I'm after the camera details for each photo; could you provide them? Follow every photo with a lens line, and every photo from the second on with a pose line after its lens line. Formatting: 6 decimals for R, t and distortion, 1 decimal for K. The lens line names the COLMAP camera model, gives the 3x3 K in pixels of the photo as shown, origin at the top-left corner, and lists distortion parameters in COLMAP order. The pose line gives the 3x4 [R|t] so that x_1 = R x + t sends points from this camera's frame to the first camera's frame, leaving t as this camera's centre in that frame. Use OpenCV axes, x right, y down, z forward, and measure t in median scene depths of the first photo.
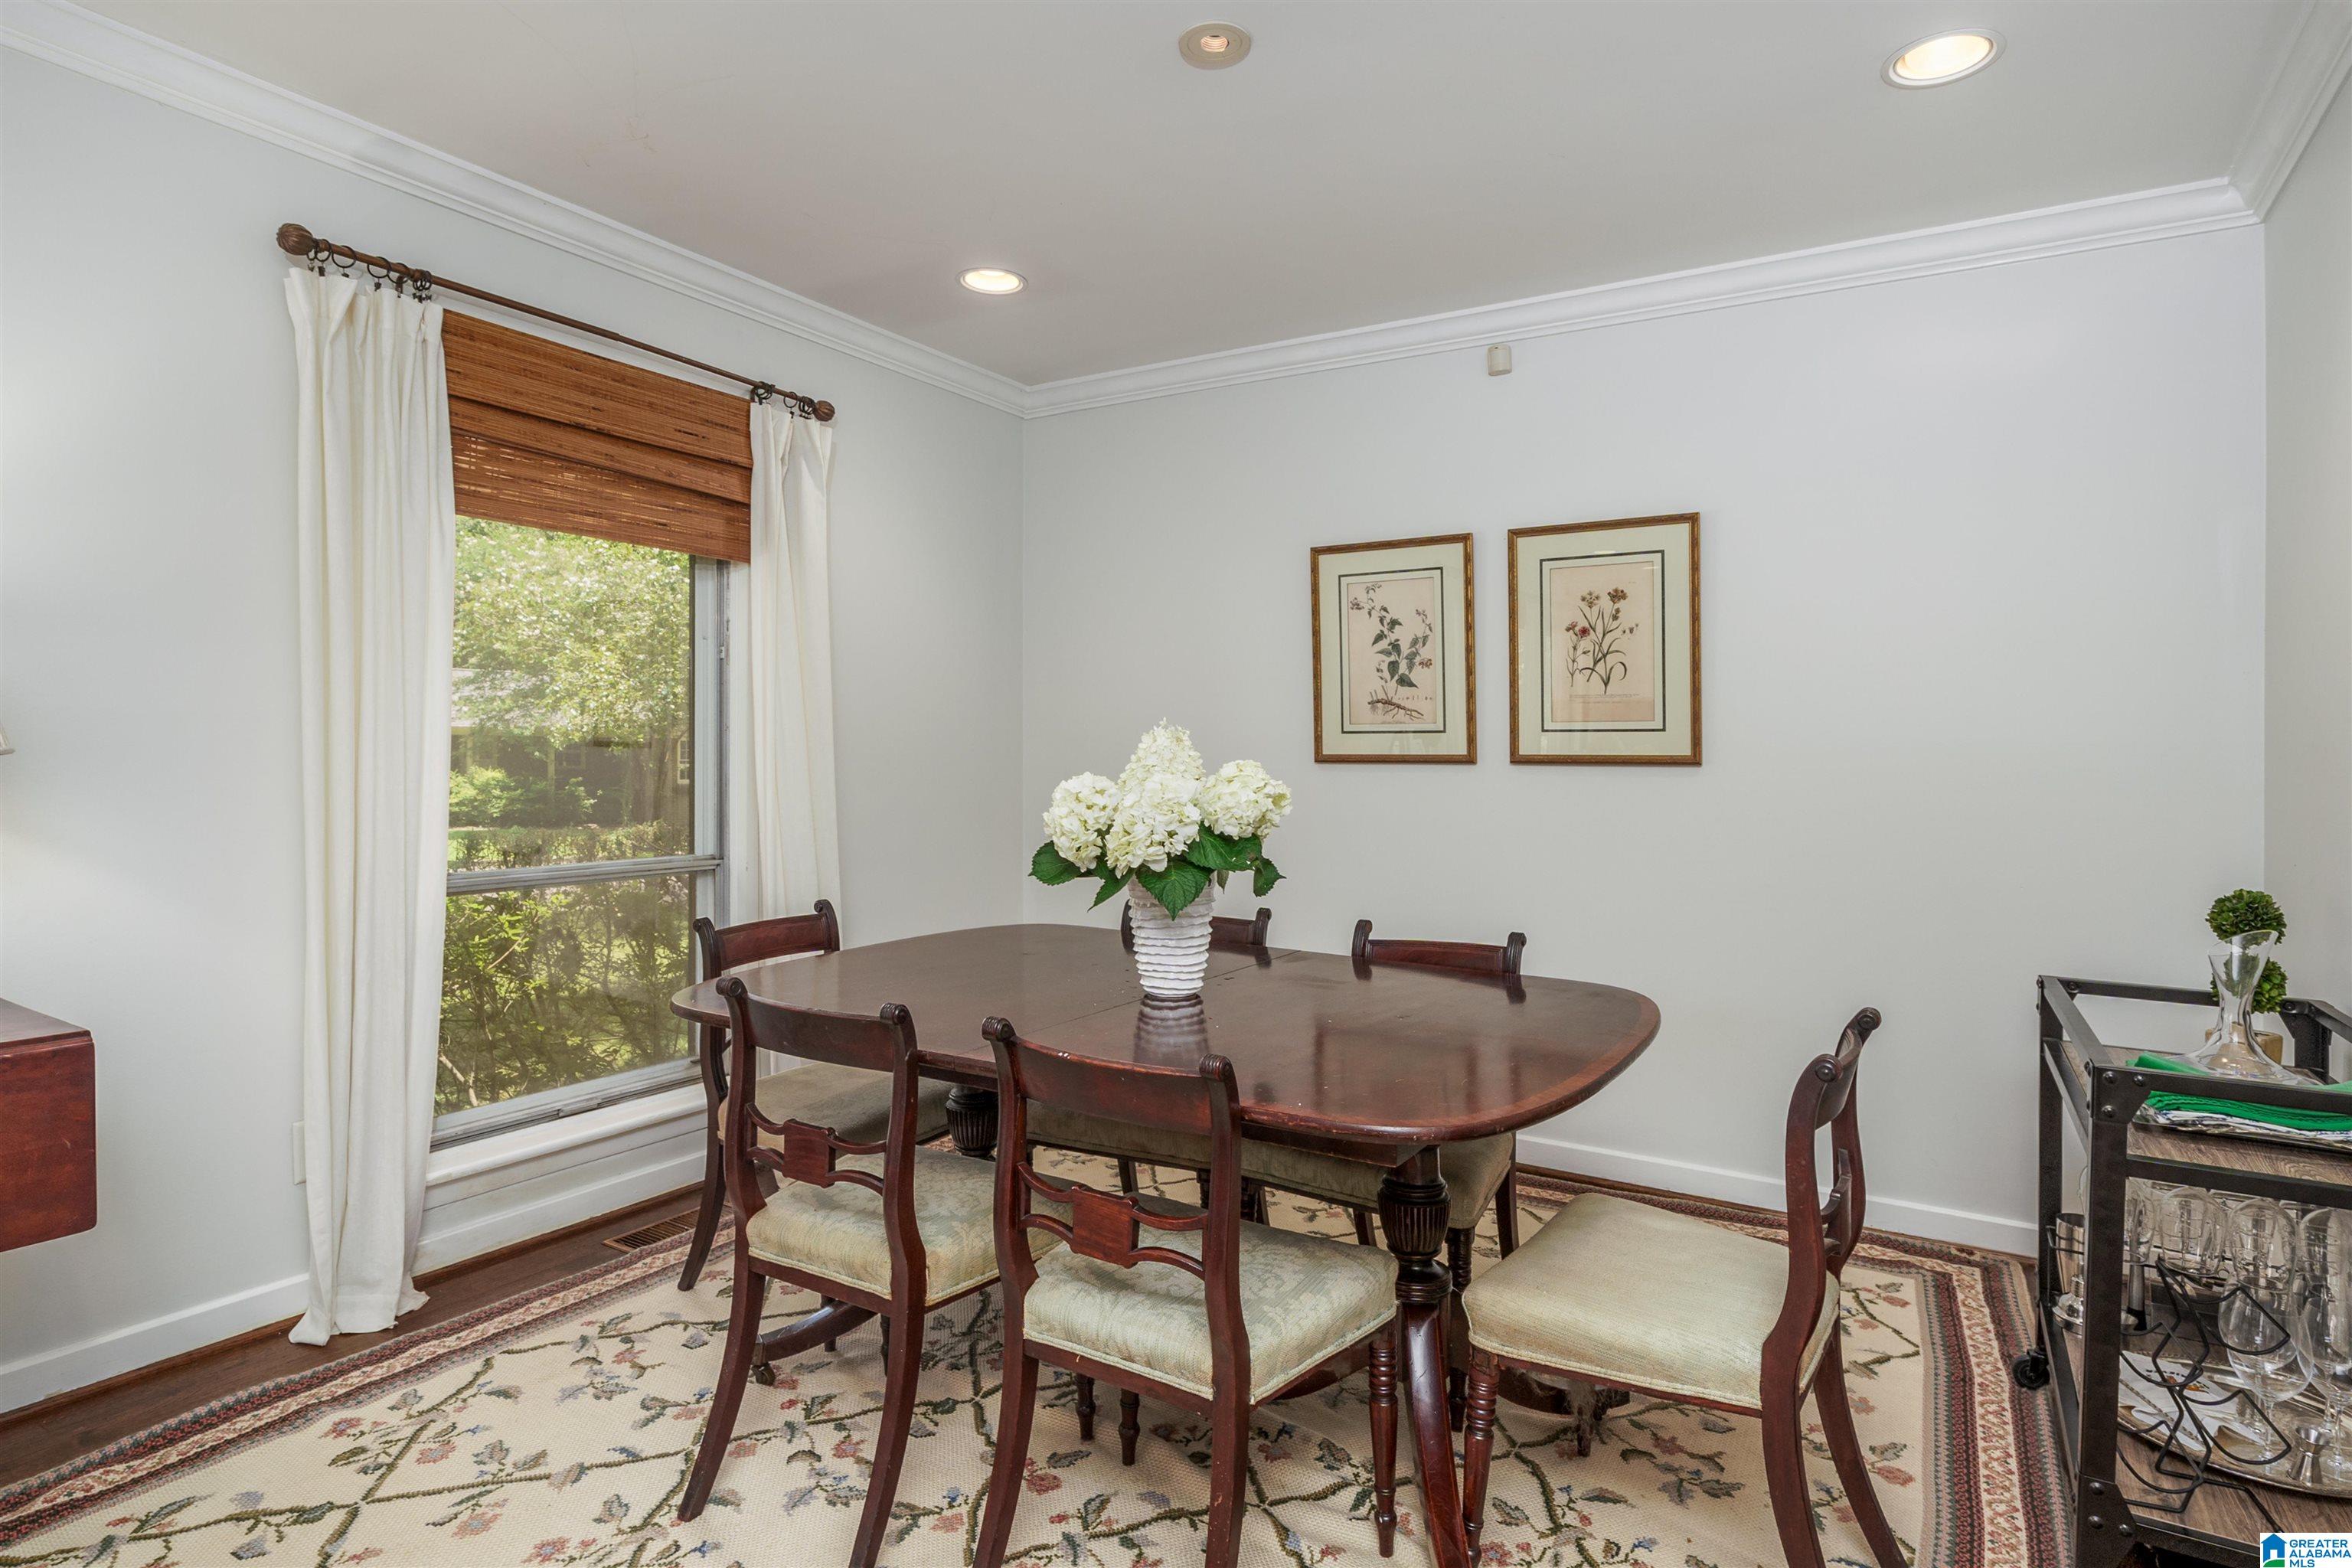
lens RADIAL K [[1259.3, 0, 1177.3], [0, 1259.3, 736.4], [0, 0, 1]] dist [0.003860, 0.000122]
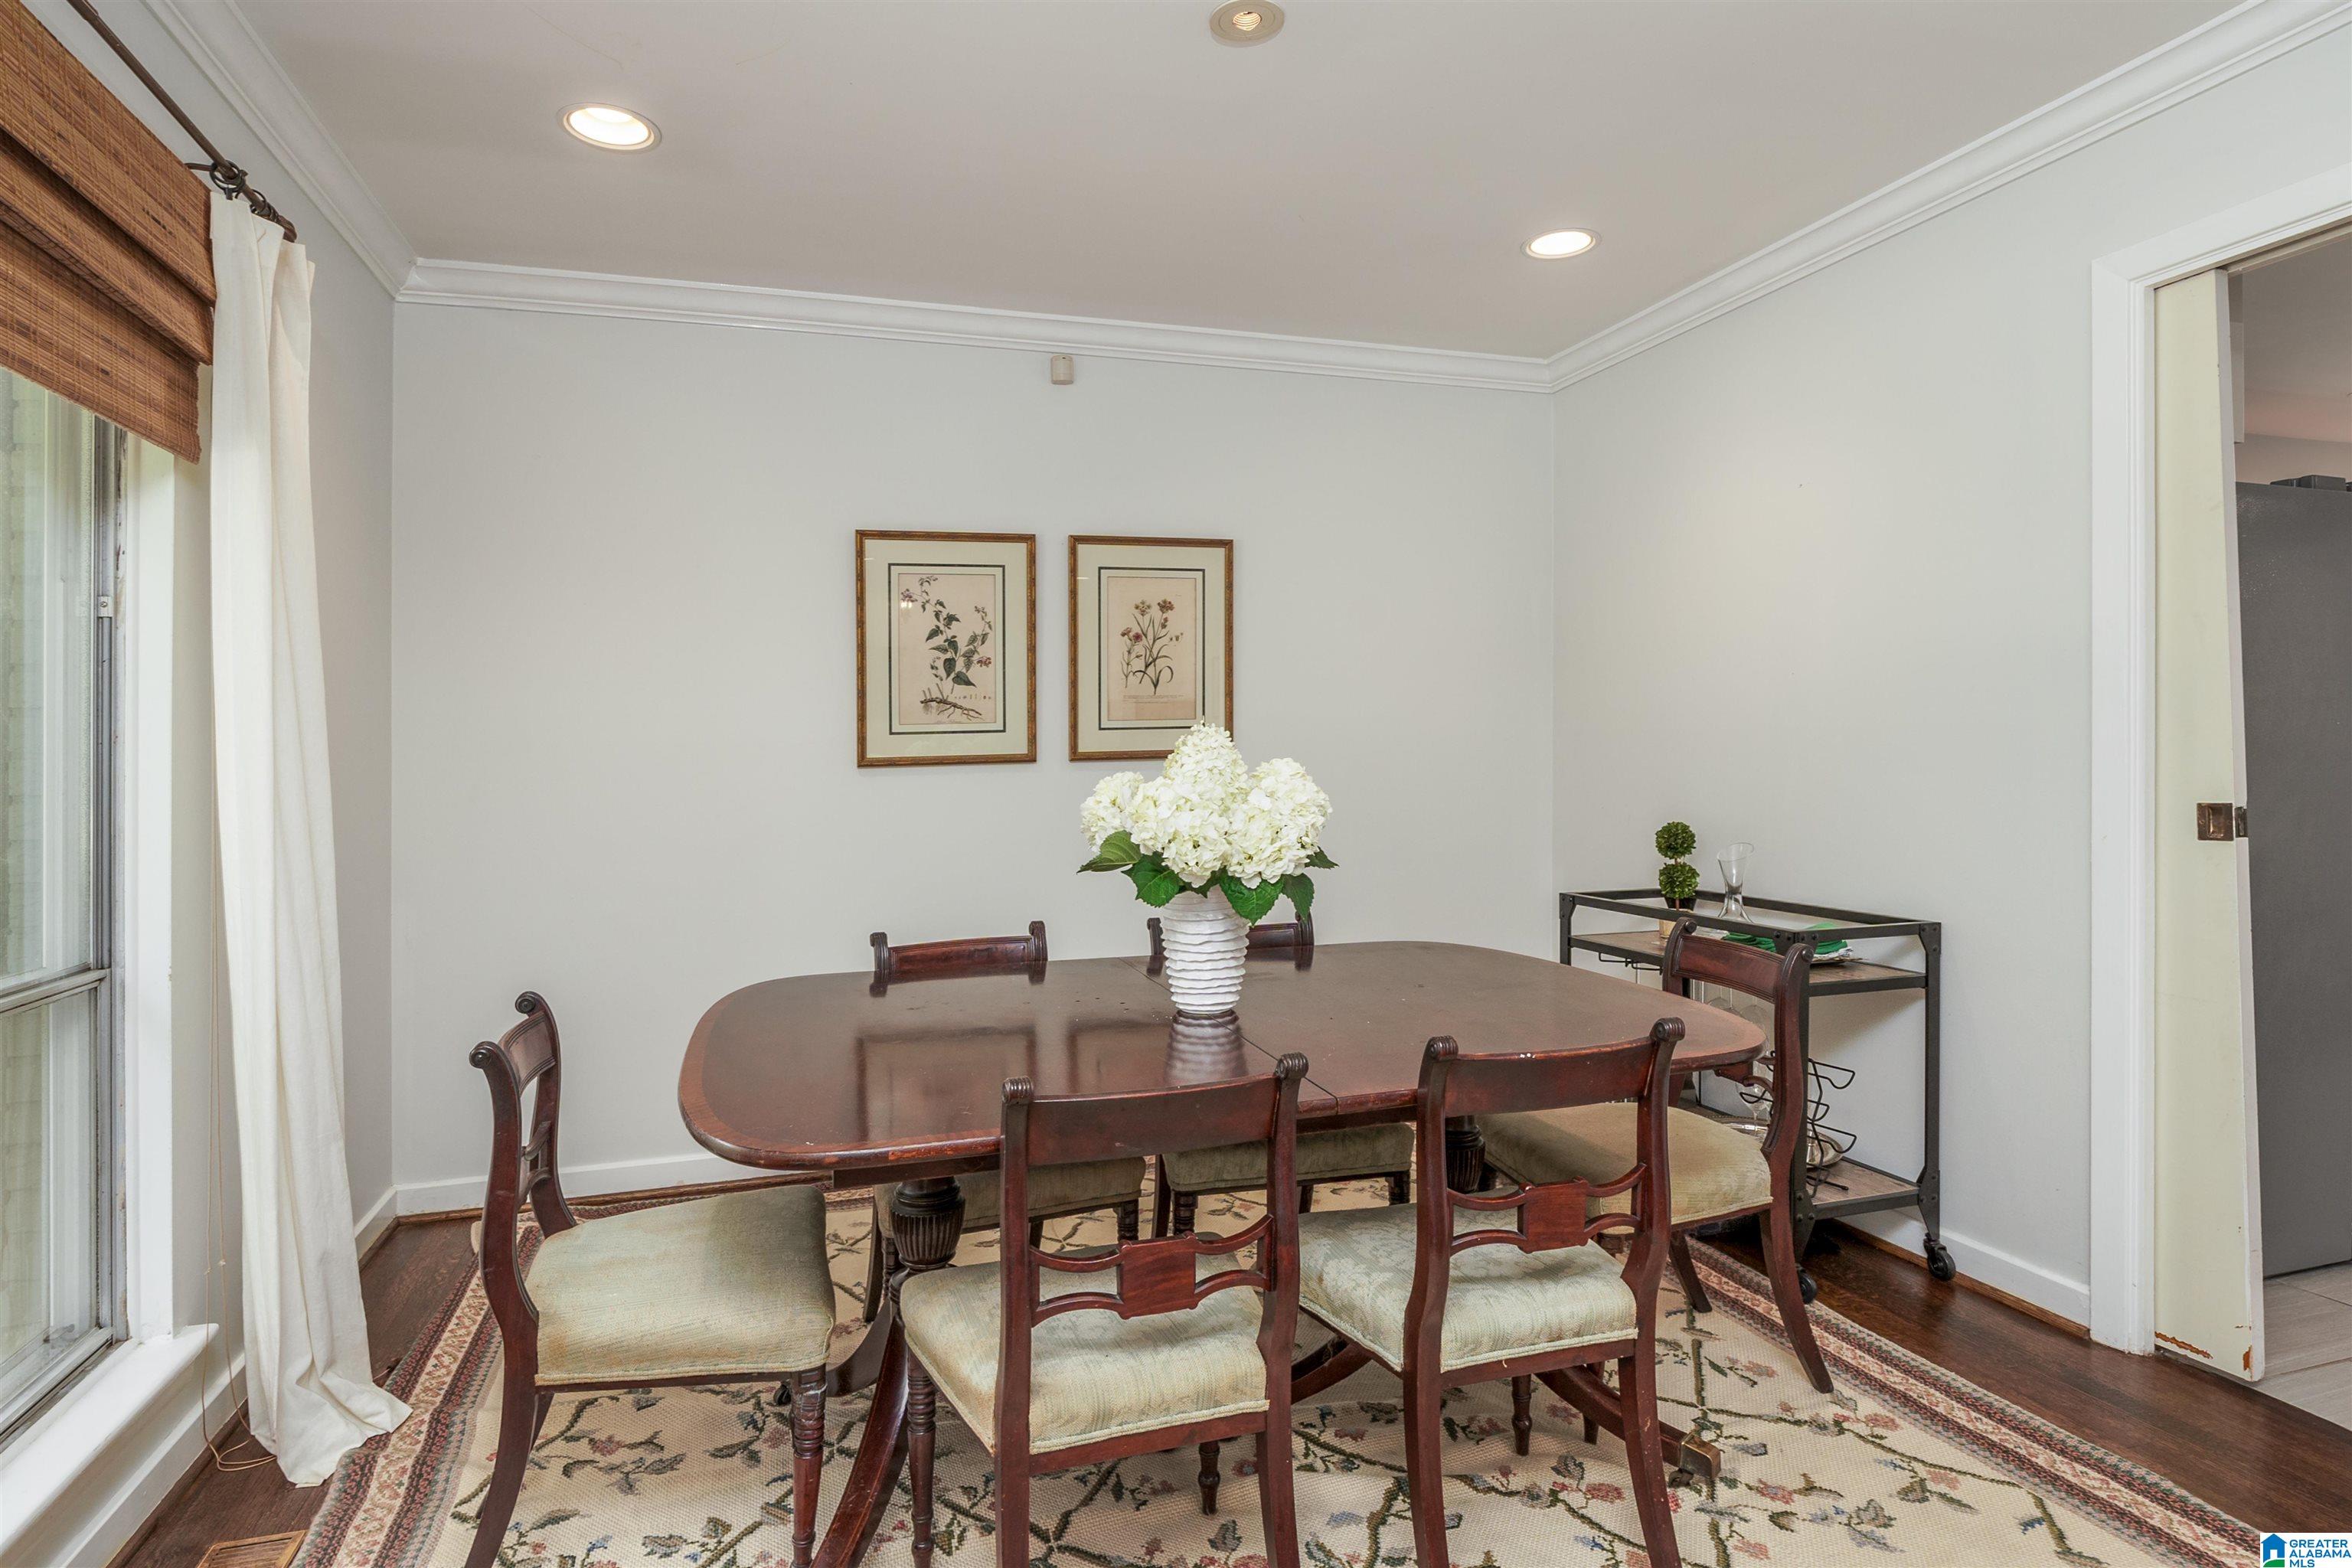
lens RADIAL K [[1245.3, 0, 1170.5], [0, 1245.3, 773.2], [0, 0, 1]] dist [-0.000997, -0.000405]
pose [[0.664137, -0.039543, 0.746565, -0.451759], [0.013872, 0.999080, 0.040578, -0.008974], [-0.747483, -0.016593, 0.664074, 0.254000]]
